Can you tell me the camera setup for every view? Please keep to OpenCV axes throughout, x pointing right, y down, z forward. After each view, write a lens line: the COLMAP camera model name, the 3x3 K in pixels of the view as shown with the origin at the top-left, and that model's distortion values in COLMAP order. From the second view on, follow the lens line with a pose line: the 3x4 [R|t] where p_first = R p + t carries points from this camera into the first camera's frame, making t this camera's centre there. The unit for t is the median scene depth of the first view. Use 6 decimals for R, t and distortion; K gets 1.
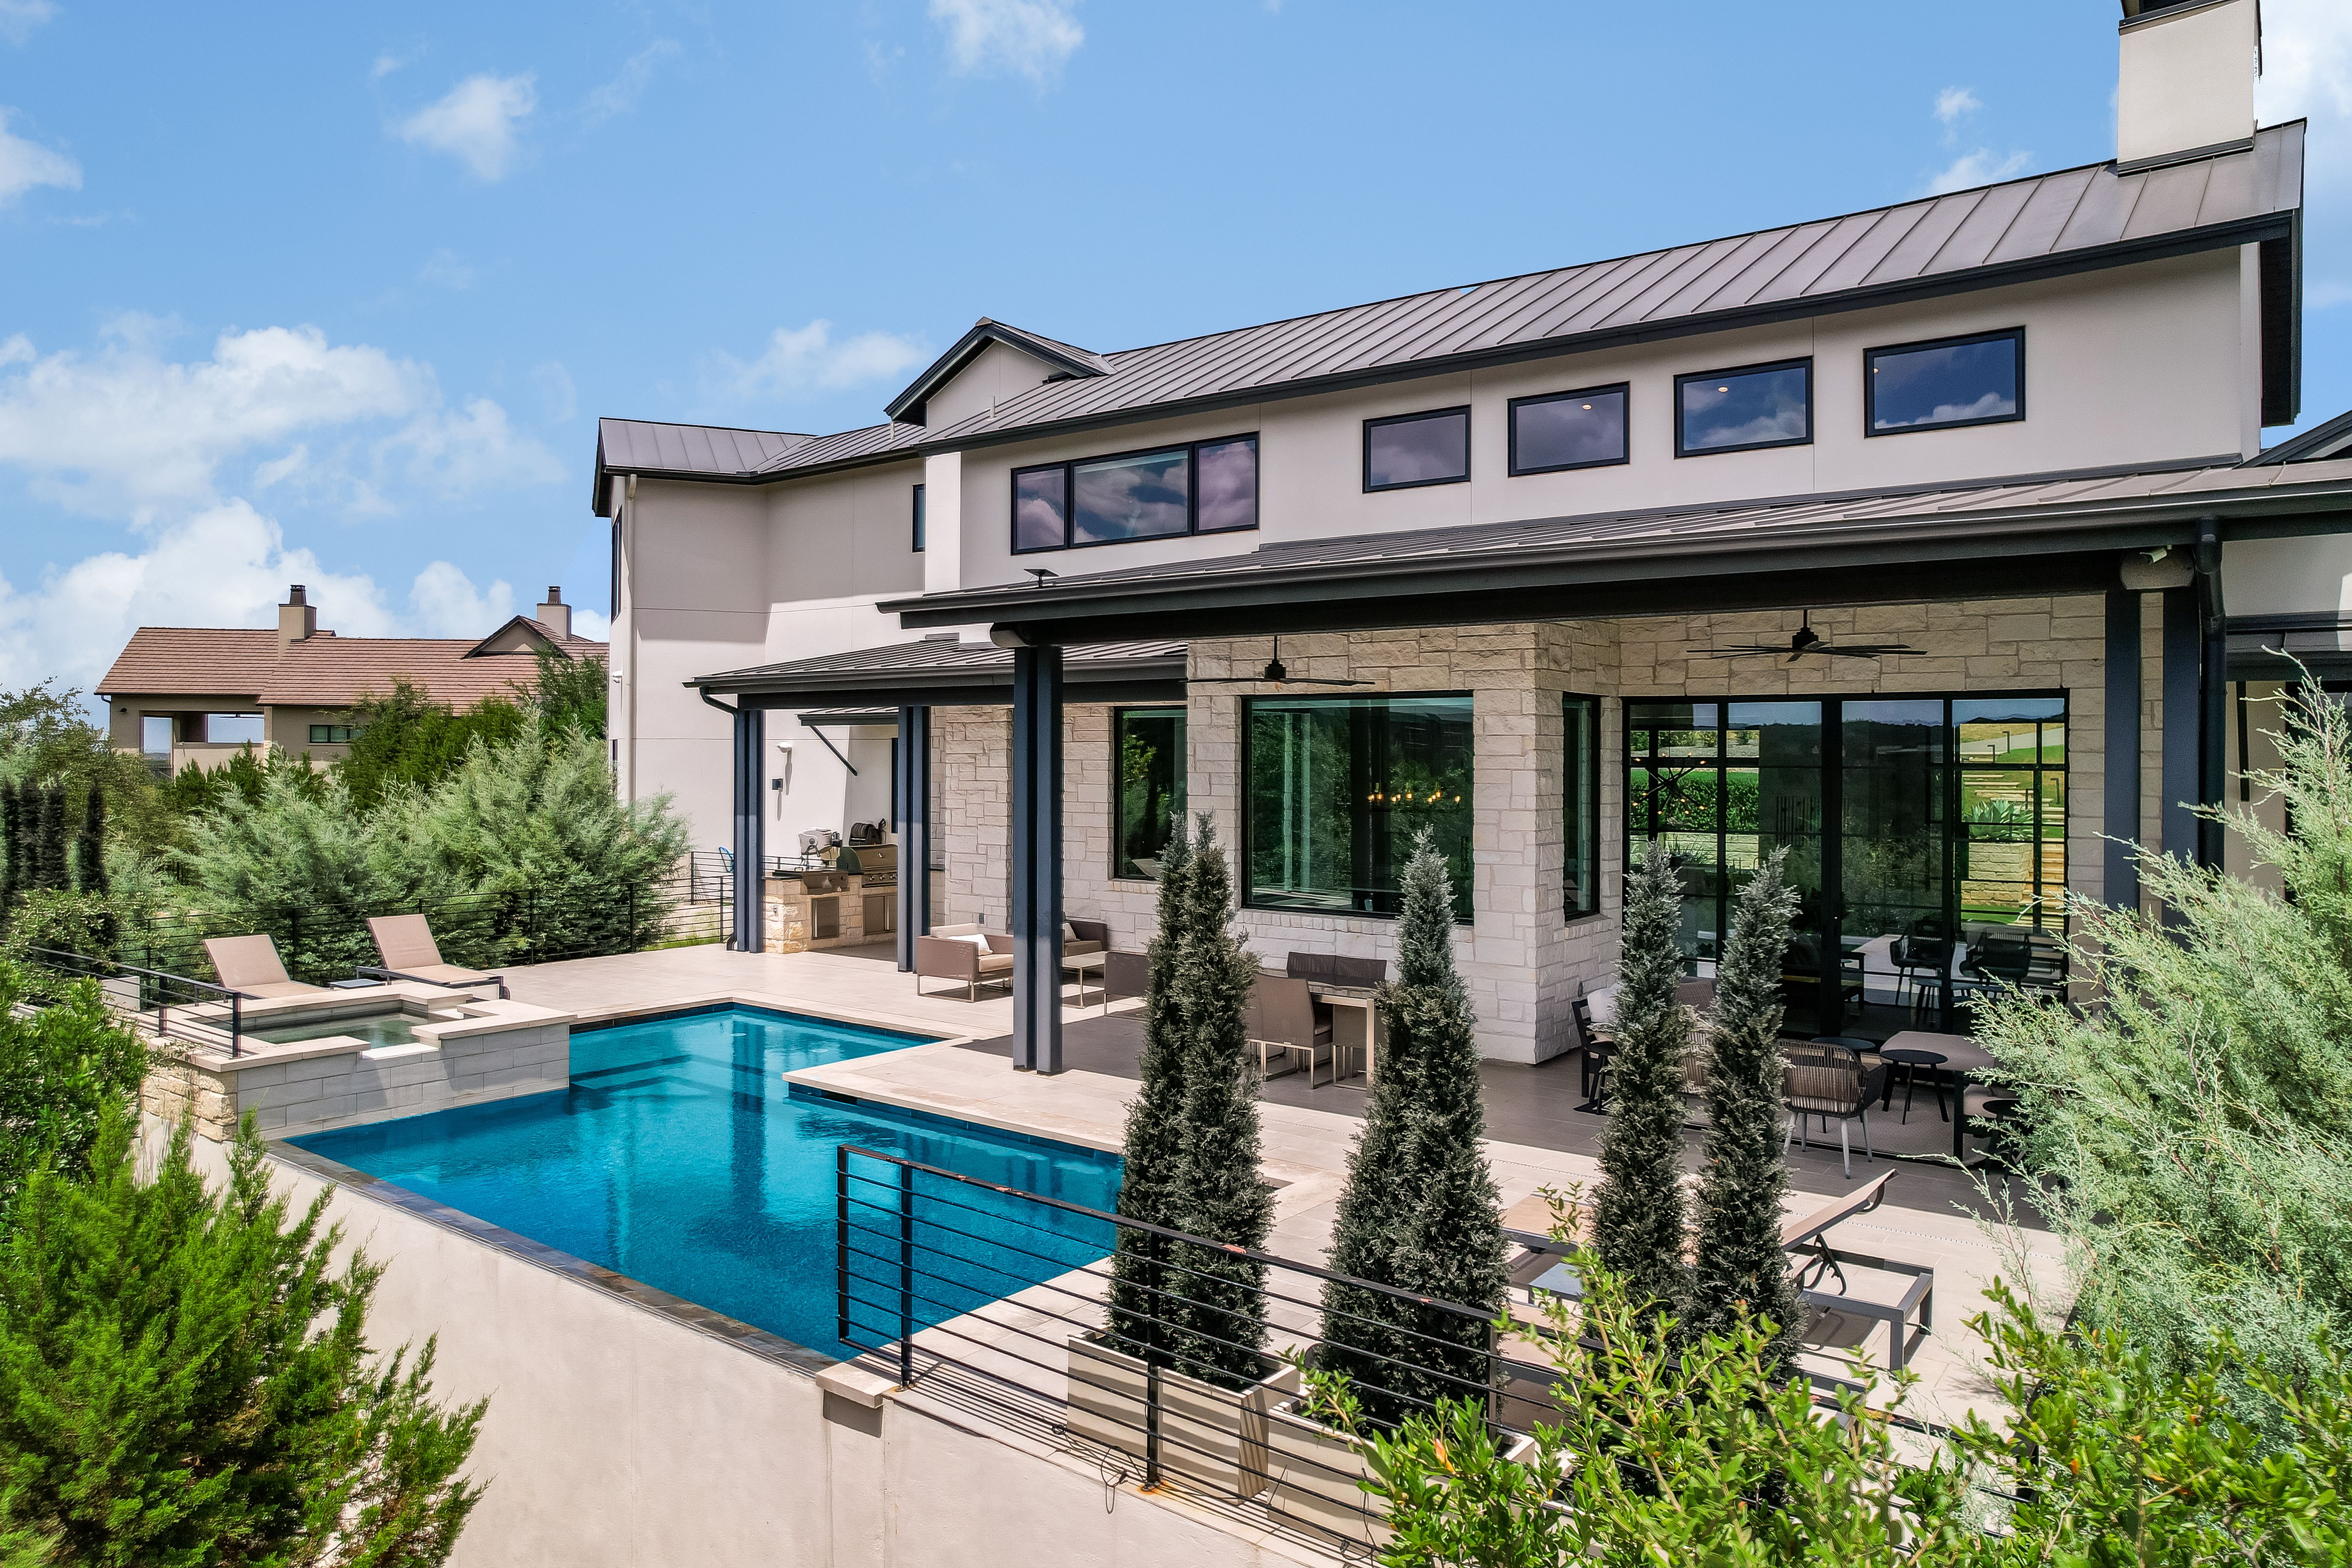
lens RADIAL K [[1506.4, 0, 1184.0], [0, 1506.4, 798.6], [0, 0, 1]] dist [-0.077293, 0.068163]
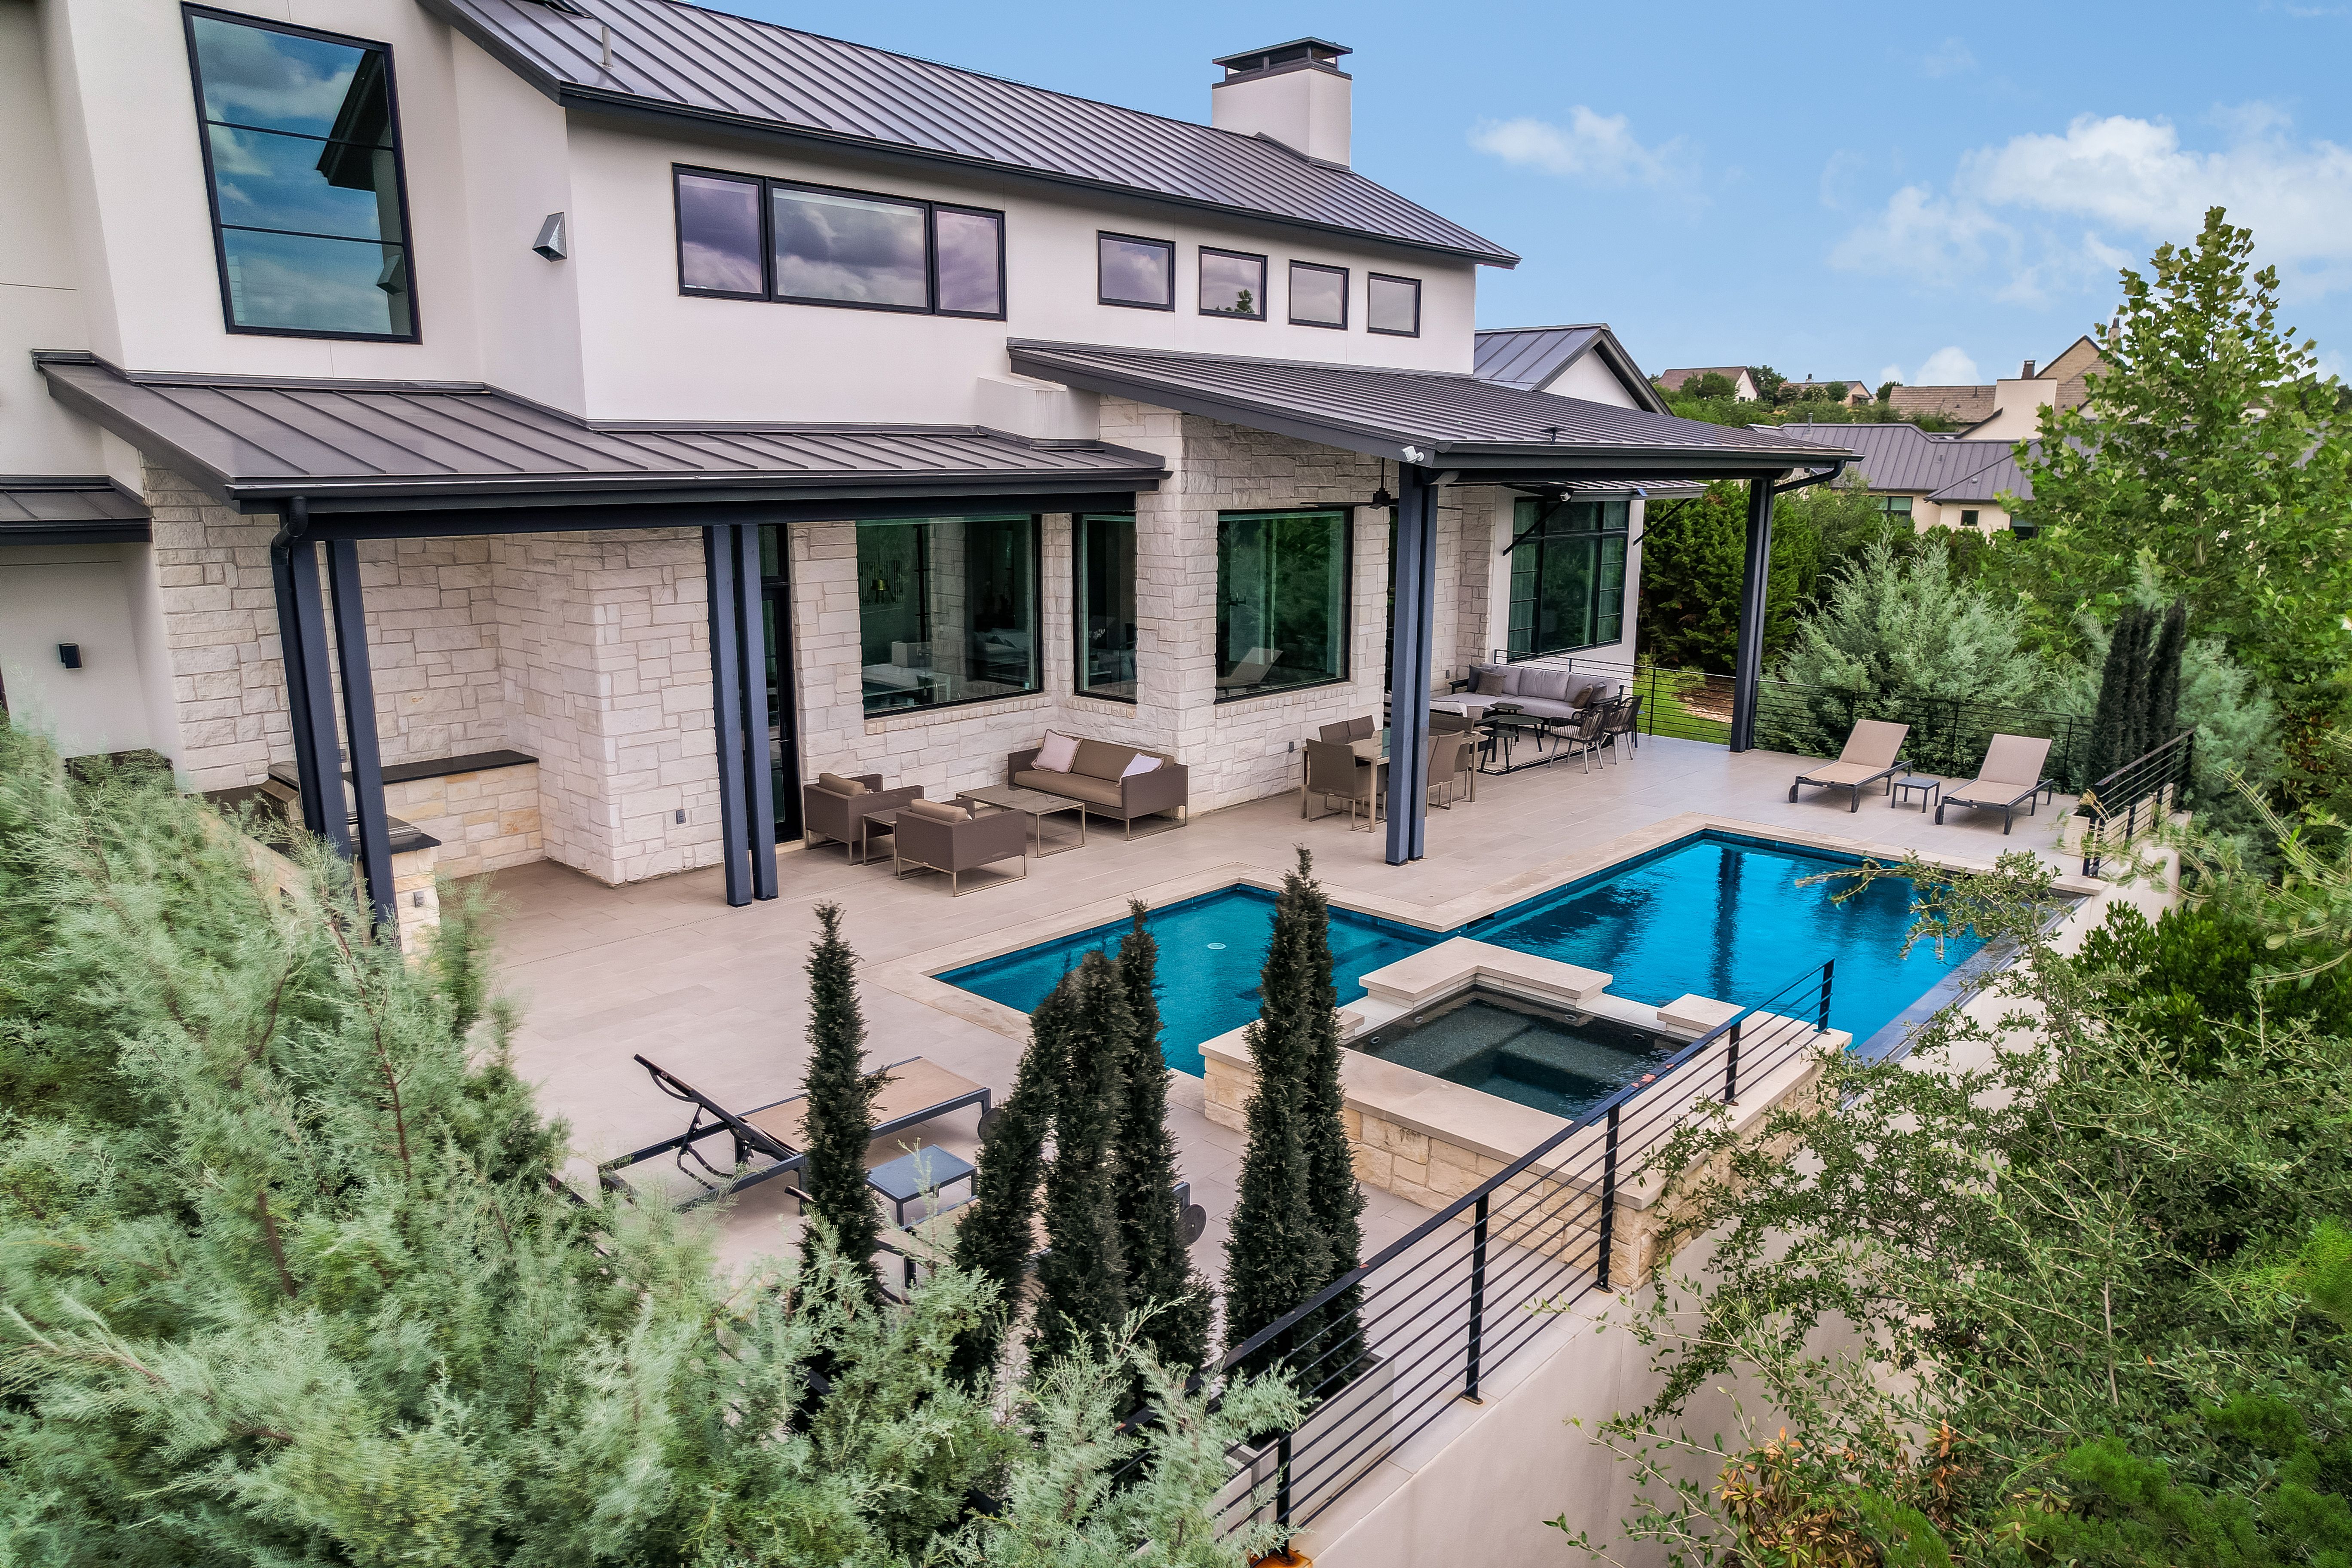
lens RADIAL K [[1506.4, 0, 1184.0], [0, 1506.4, 798.6], [0, 0, 1]] dist [-0.077293, 0.068163]
pose [[0.106206, -0.227591, 0.967948, -0.904176], [0.024671, 0.973757, 0.226250, -0.095191], [-0.994038, -0.000149, 0.109033, 0.778354]]
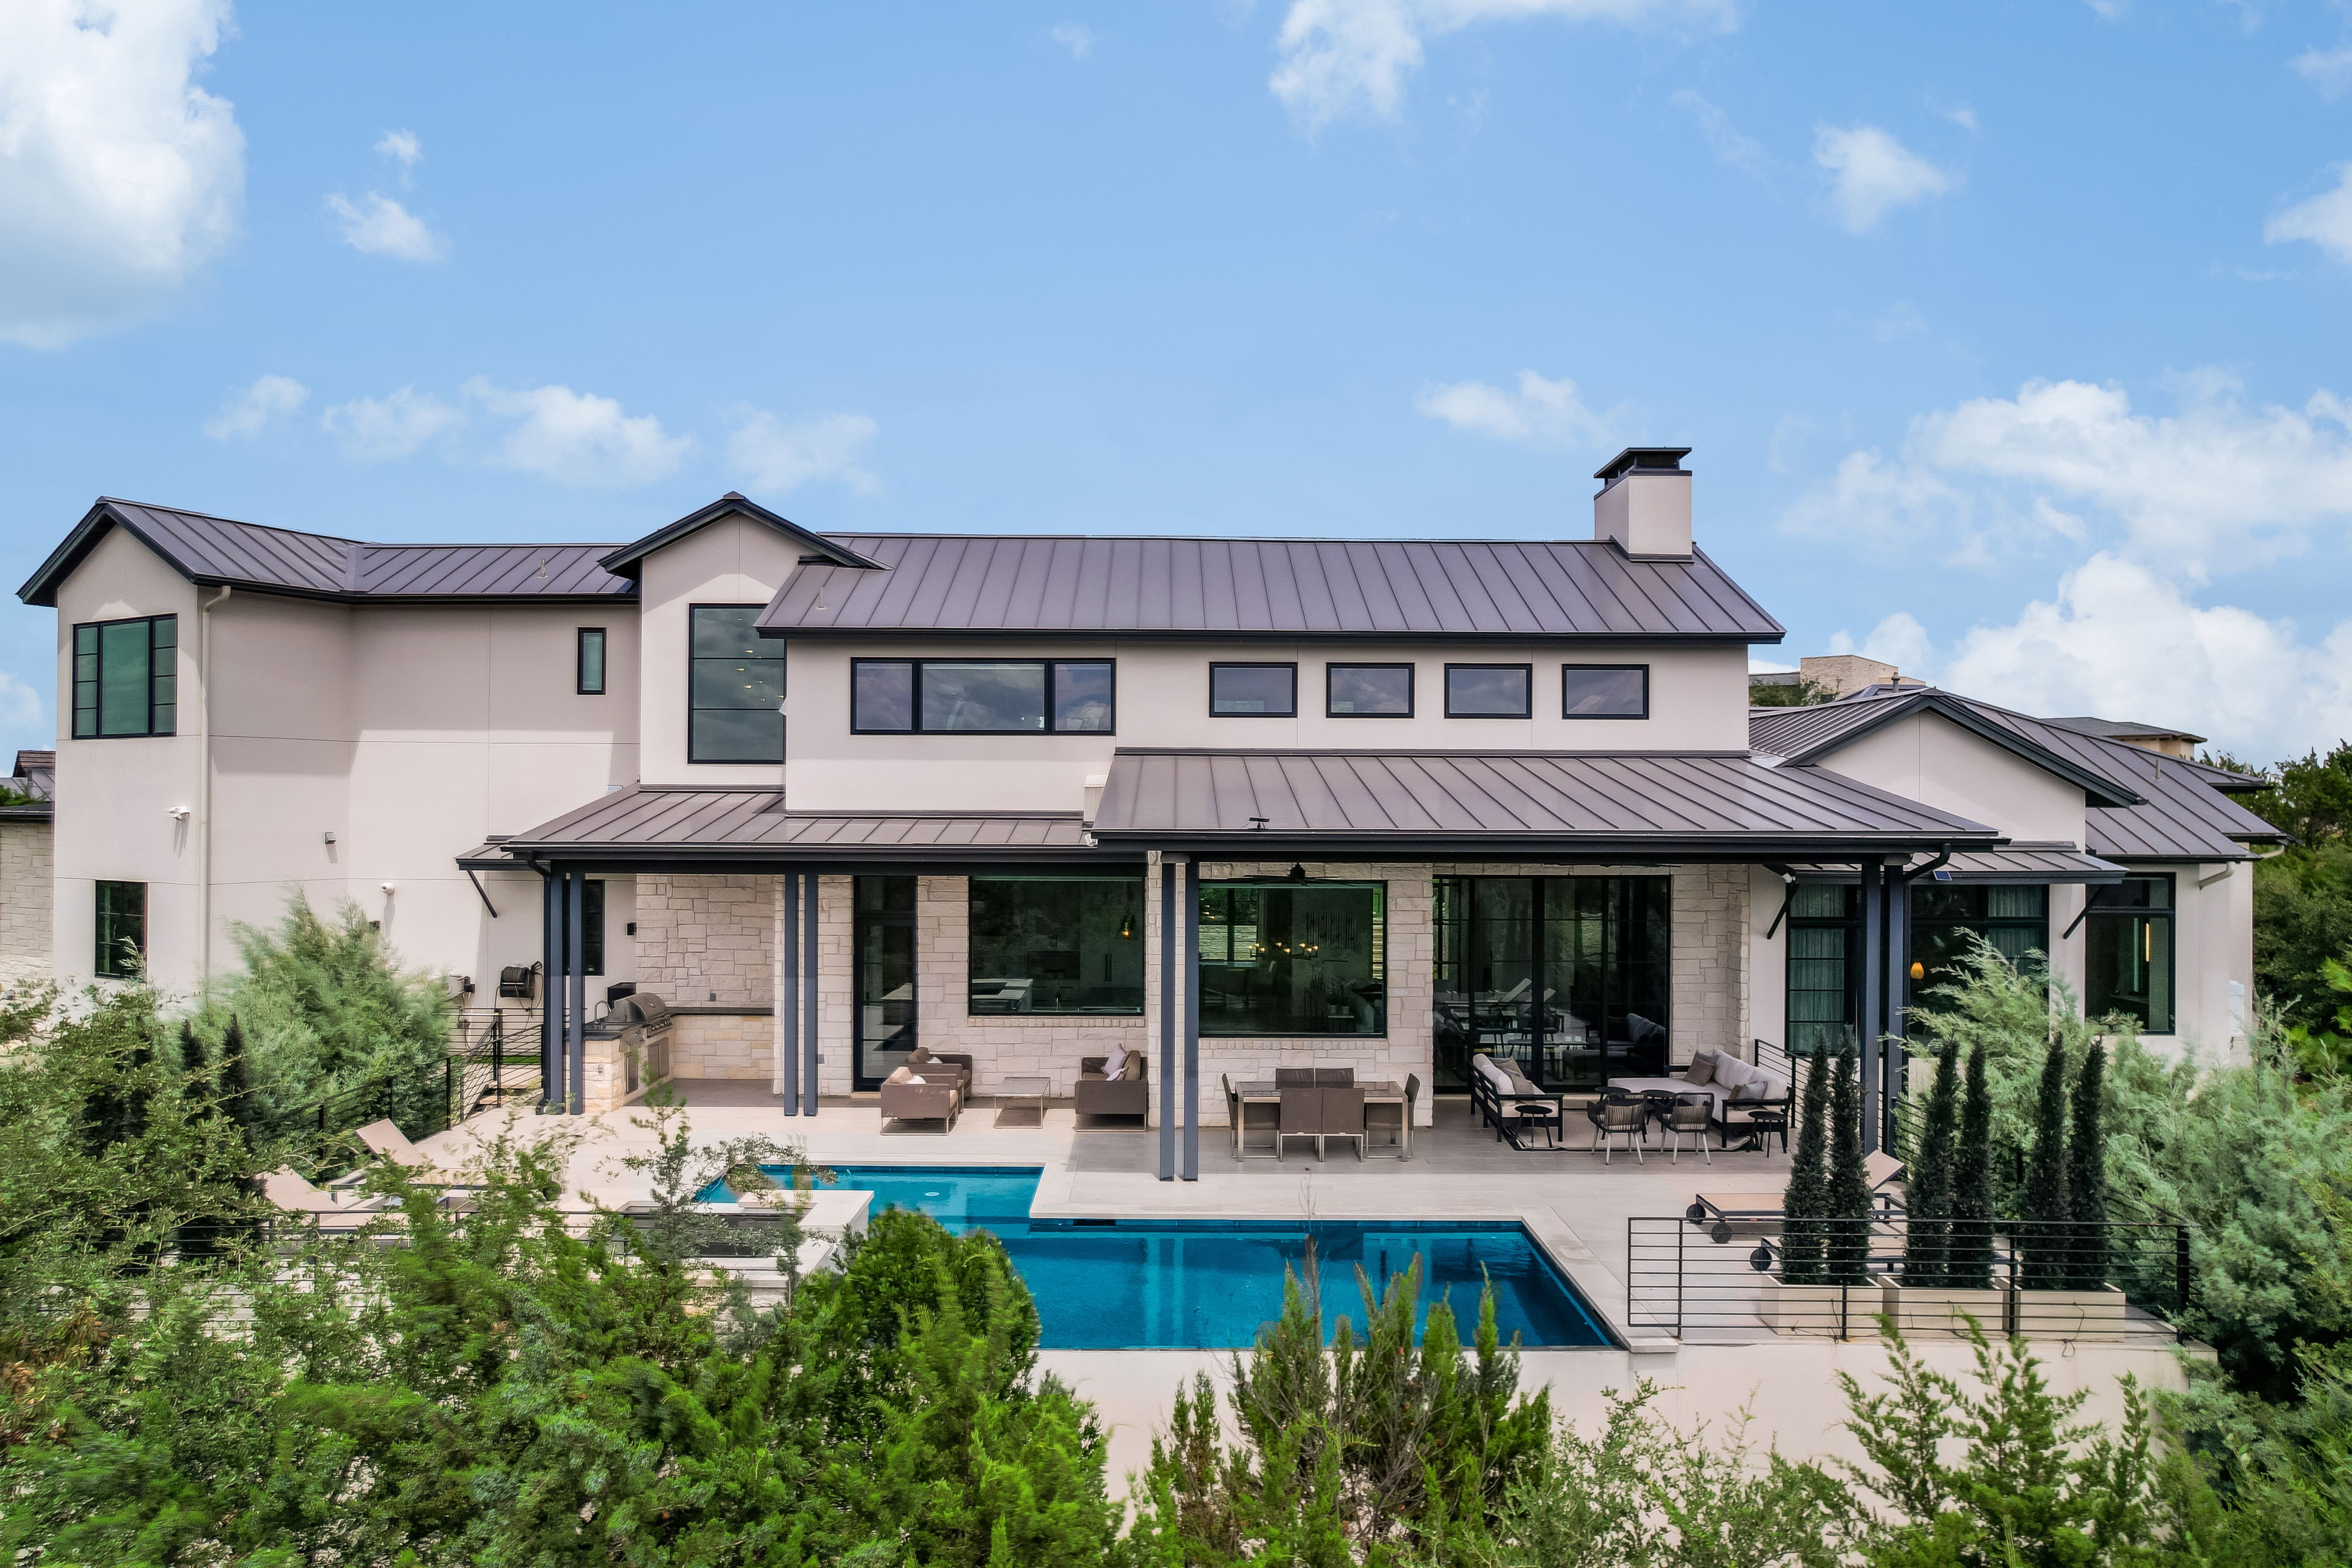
lens RADIAL K [[1558.5, 0, 1172.2], [0, 1558.5, 791.4], [0, 0, 1]] dist [-0.135245, 0.291563]
pose [[0.807134, 0.000838, 0.590368, -0.679636], [0.017434, 0.999529, -0.025255, -0.095748], [-0.590111, 0.030677, 0.806739, -0.090732]]
